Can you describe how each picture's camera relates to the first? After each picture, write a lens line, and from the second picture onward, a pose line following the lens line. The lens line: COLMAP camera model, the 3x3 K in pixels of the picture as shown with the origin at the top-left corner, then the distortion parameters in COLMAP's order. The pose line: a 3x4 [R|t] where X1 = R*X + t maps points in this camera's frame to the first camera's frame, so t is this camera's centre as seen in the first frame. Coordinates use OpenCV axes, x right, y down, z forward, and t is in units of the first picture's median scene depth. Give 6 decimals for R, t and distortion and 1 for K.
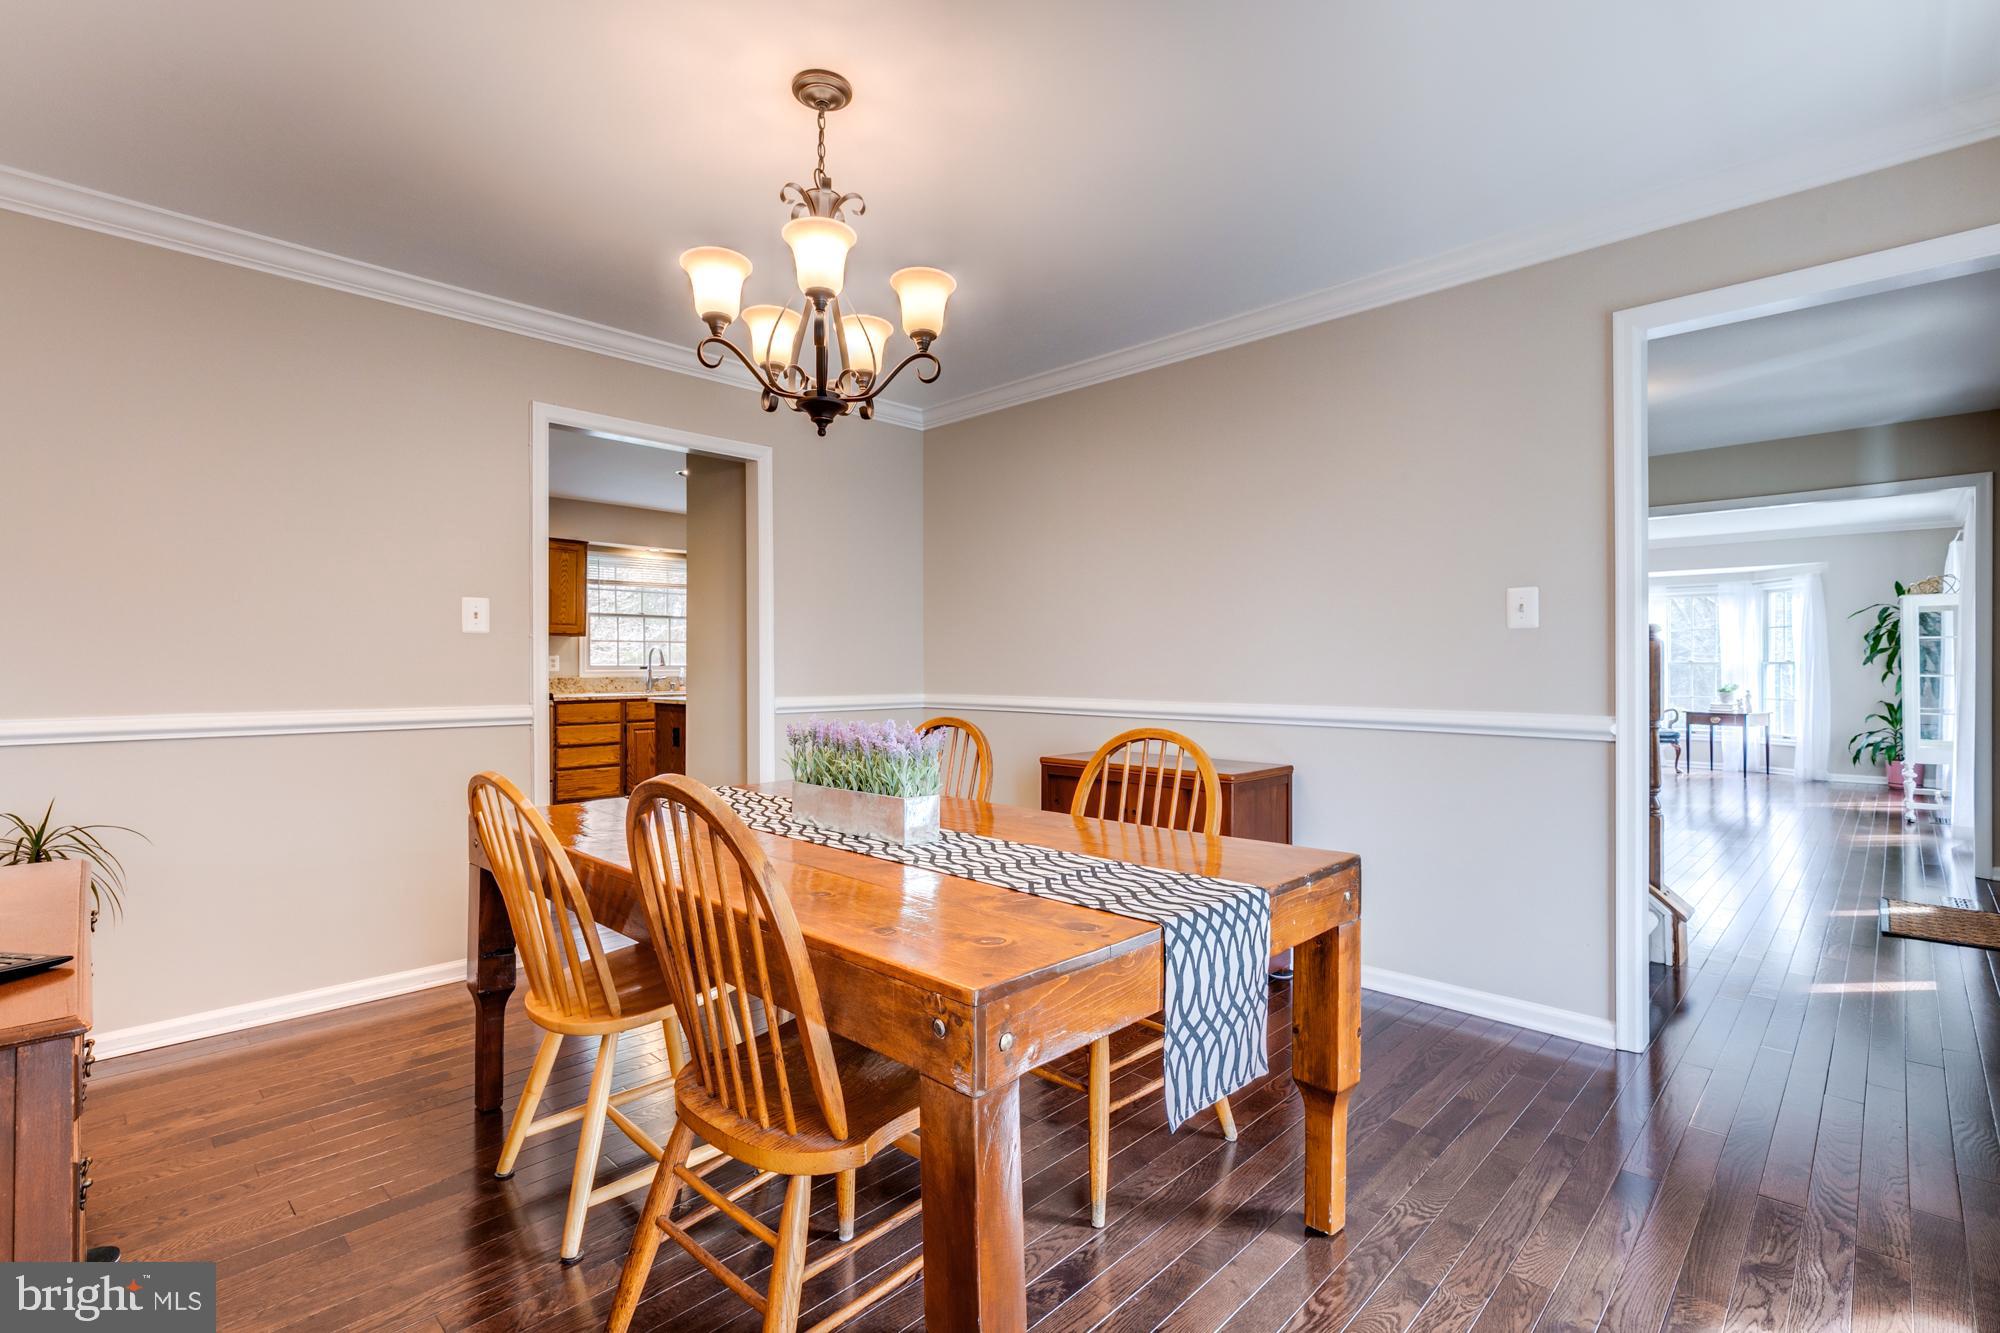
lens RADIAL K [[904.6, 0, 998.8], [0, 904.6, 663.7], [0, 0, 1]] dist [0.000753, 0.000088]
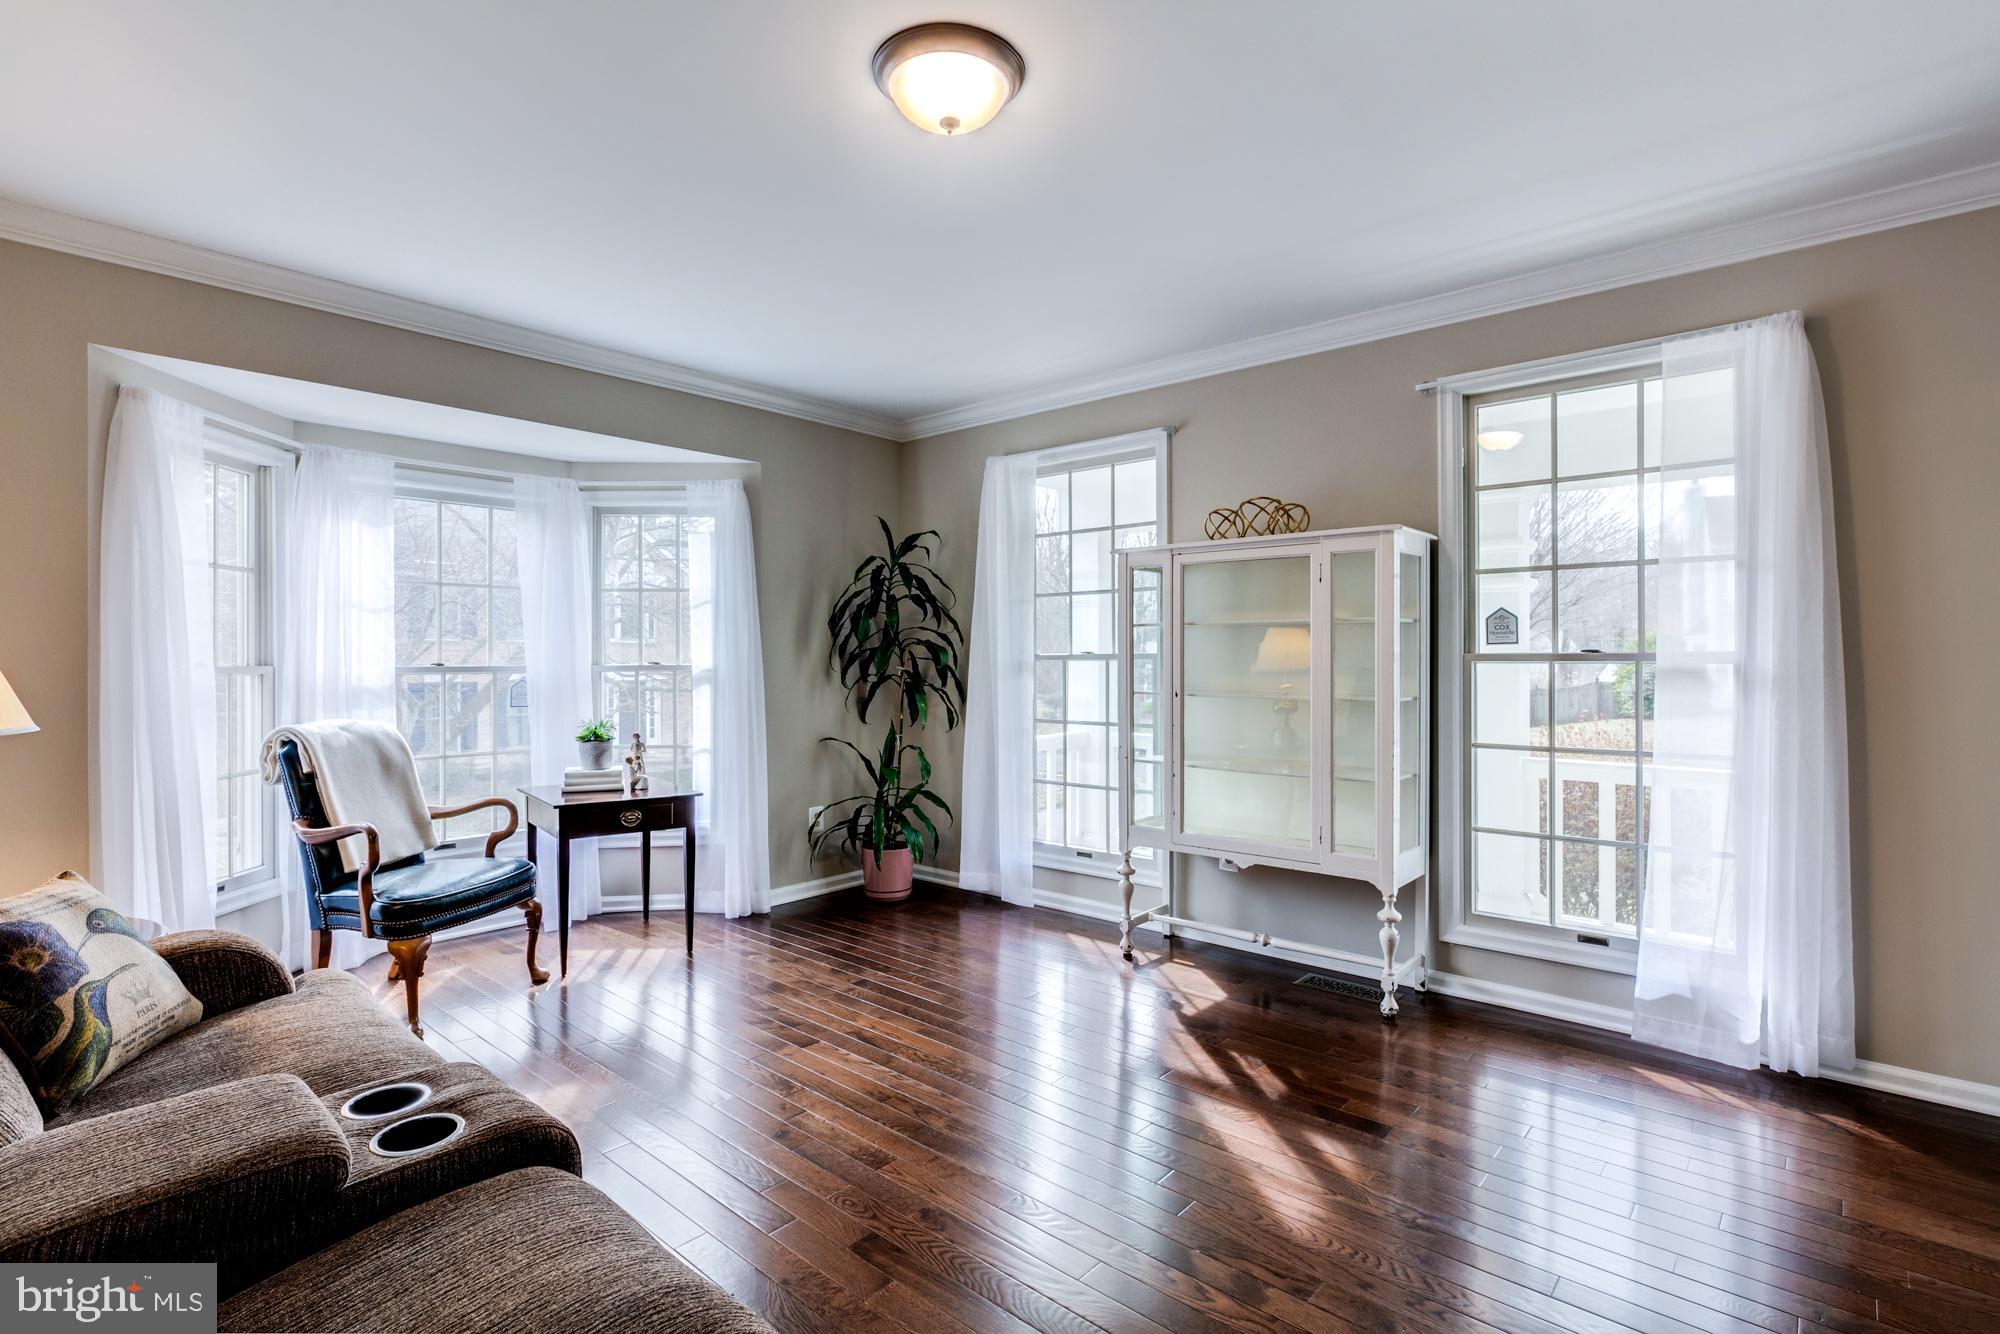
lens RADIAL K [[963.8, 0, 1000.0], [0, 963.8, 667.0], [0, 0, 1]] dist [0.000164, 0.000211]
pose [[-0.066196, -0.009717, 0.997759, 0.399670], [-0.004719, 0.999944, 0.009425, -0.007869], [-0.997795, -0.004084, -0.066238, 0.937688]]
